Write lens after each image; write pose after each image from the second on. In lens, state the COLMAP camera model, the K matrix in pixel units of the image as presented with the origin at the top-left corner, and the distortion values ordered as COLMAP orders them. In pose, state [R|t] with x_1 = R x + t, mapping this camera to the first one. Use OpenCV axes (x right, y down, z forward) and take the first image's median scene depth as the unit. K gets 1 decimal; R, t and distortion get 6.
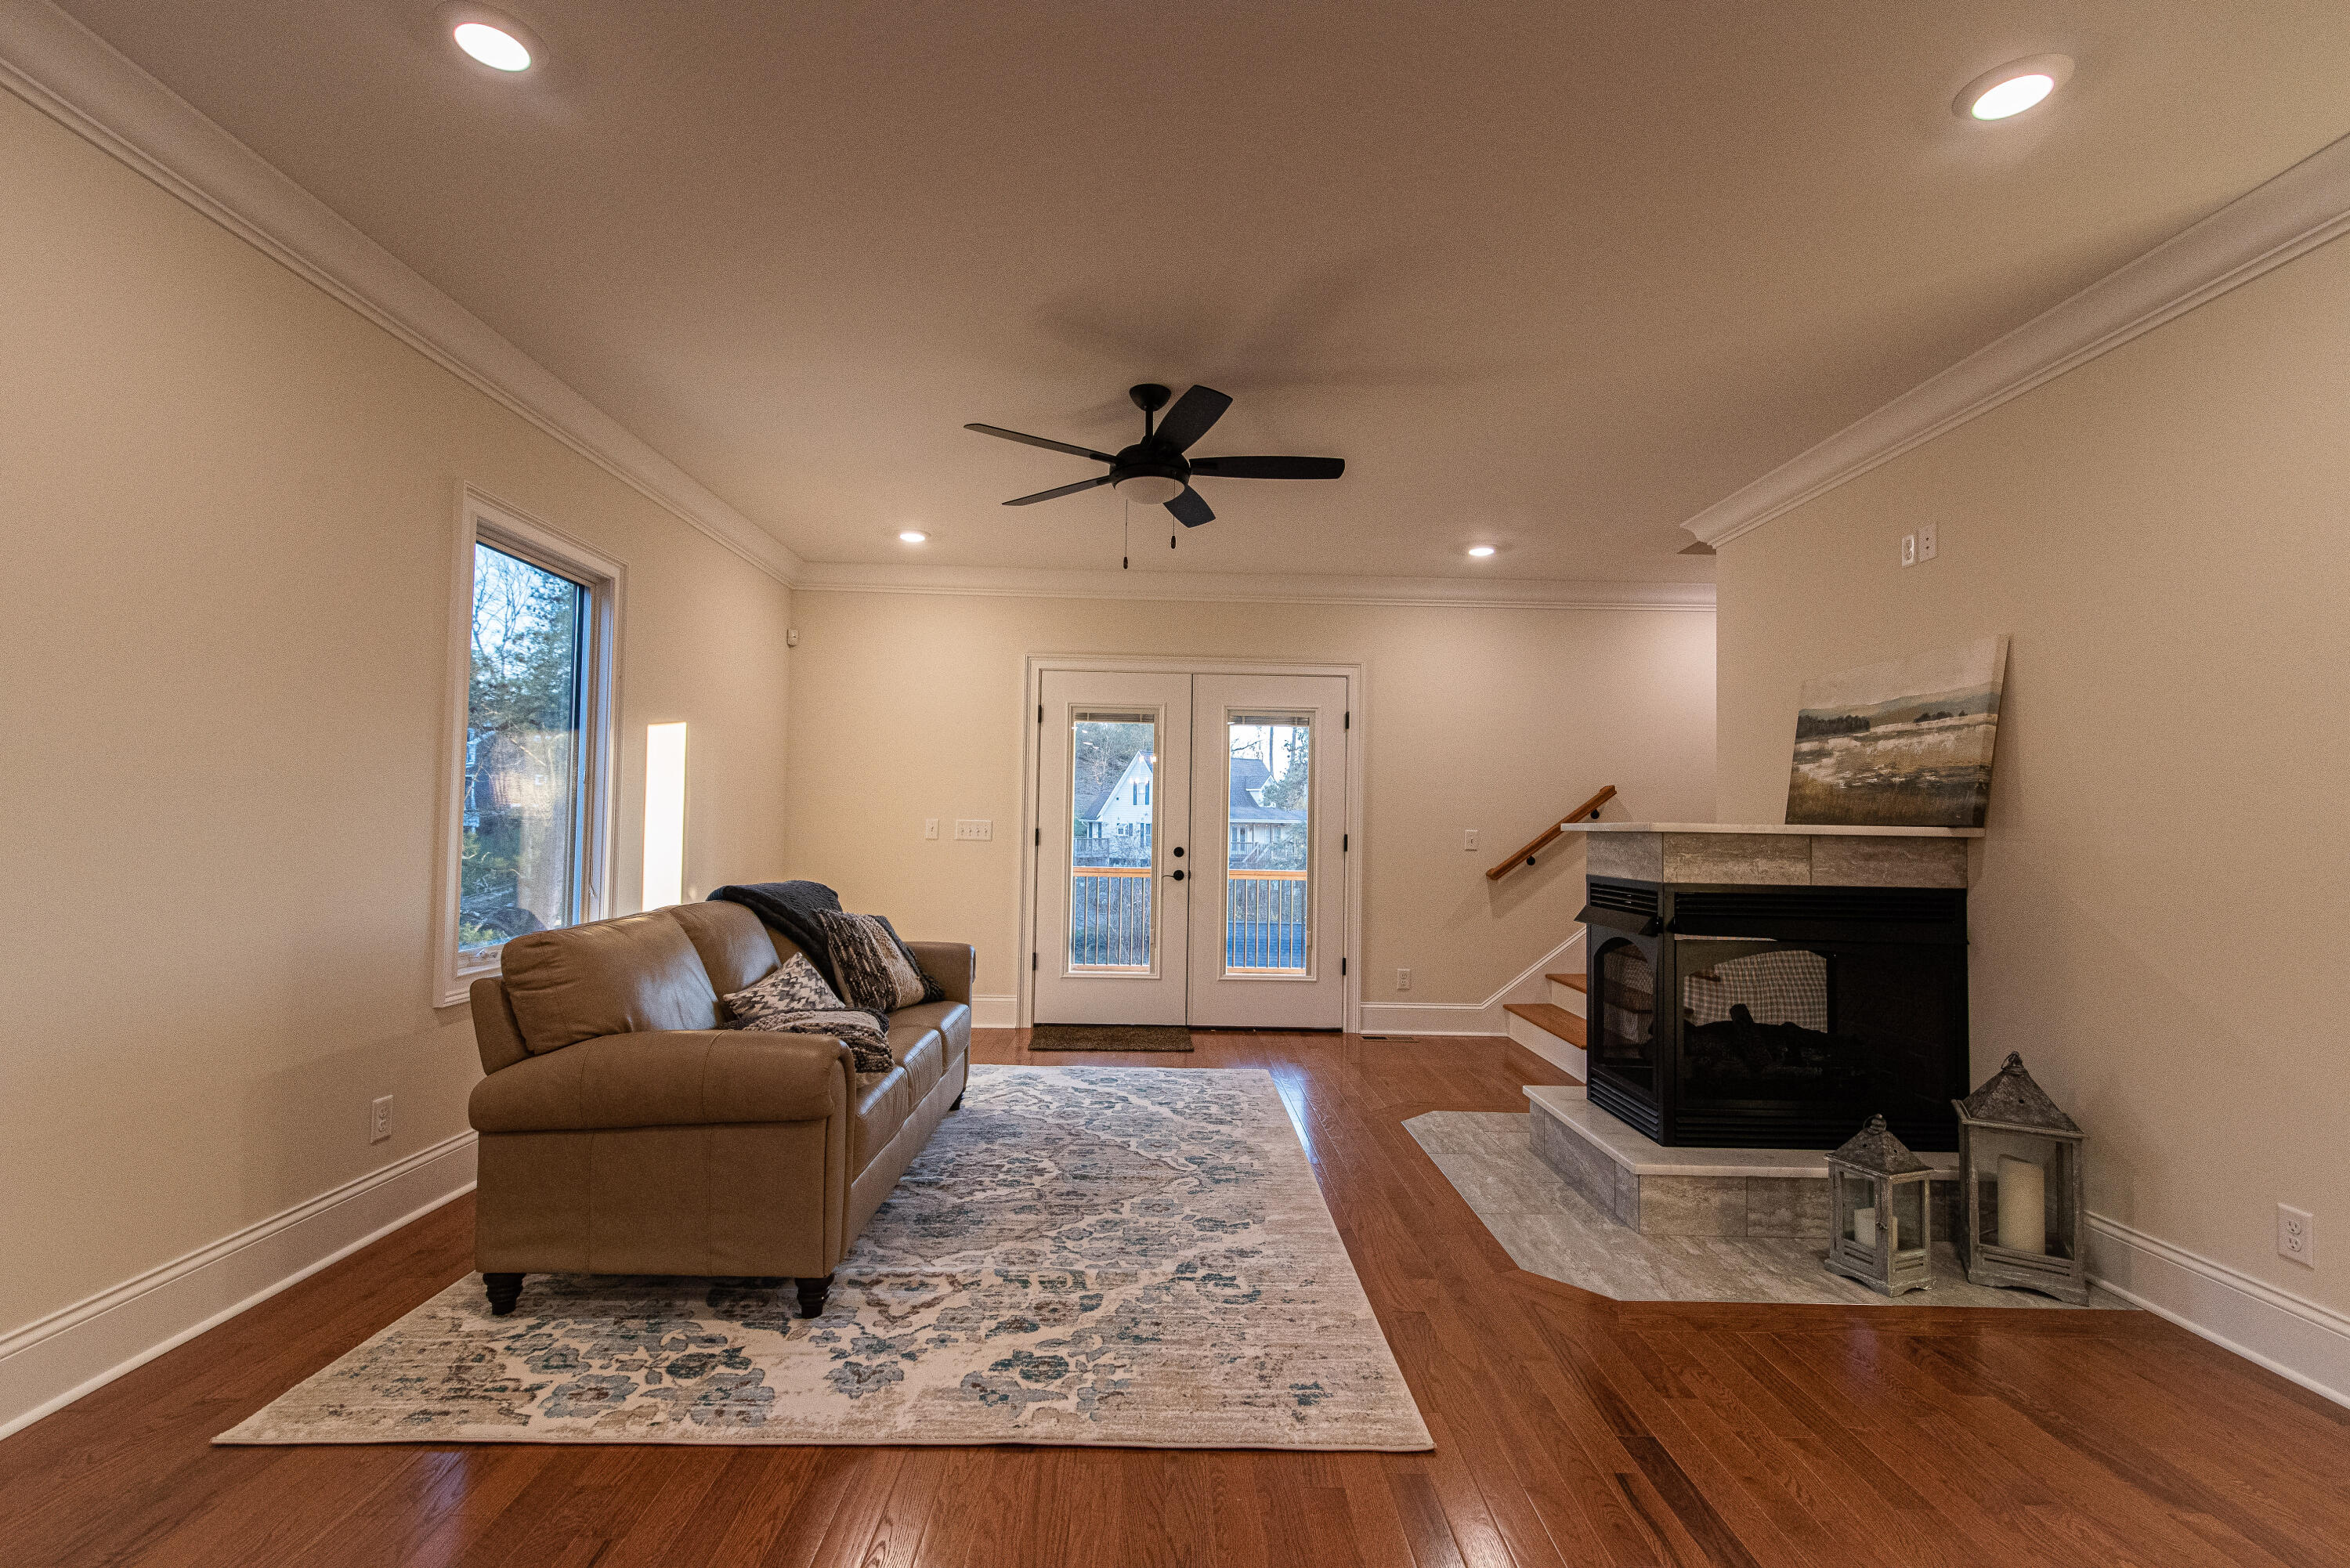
lens RADIAL K [[1054.0, 0, 1174.0], [0, 1054.0, 778.6], [0, 0, 1]] dist [0.018361, -0.001533]
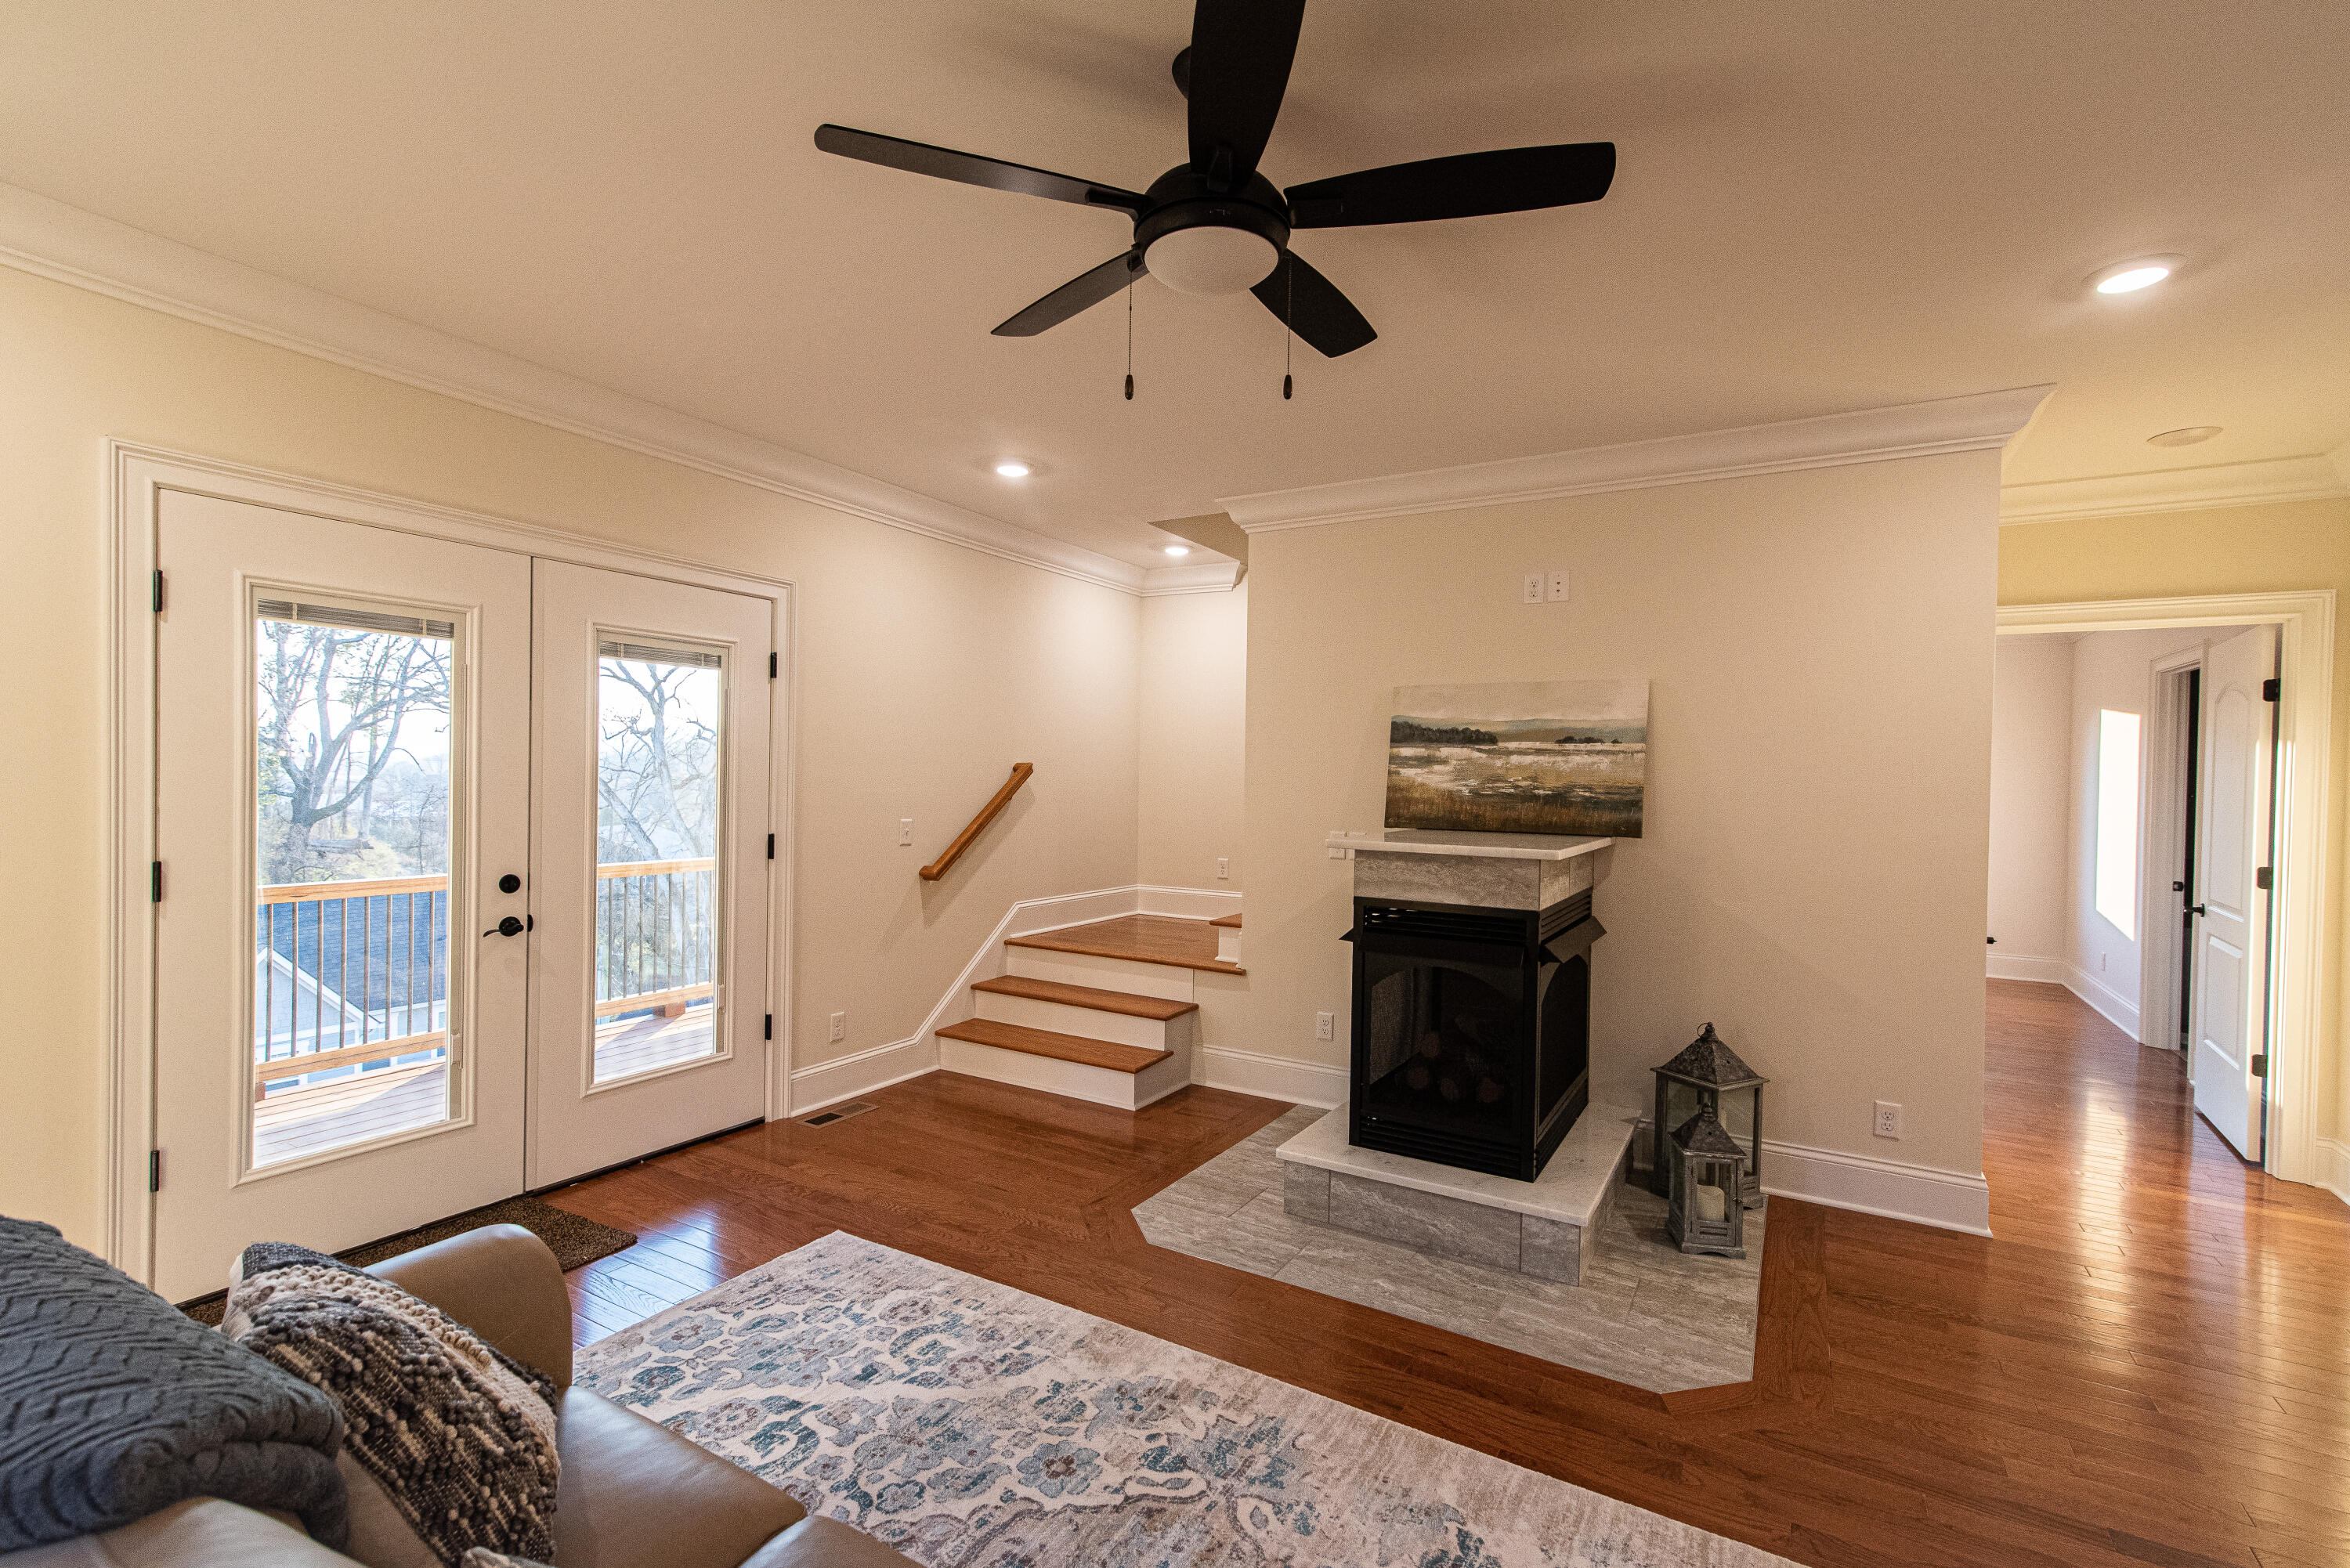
lens RADIAL K [[1054.0, 0, 1172.6], [0, 1054.0, 789.0], [0, 0, 1]] dist [0.018361, -0.001533]
pose [[0.524319, -0.018694, 0.851317, -0.451102], [-0.048764, 0.997459, 0.051937, -0.038631], [-0.850124, -0.068745, 0.522075, 0.686764]]
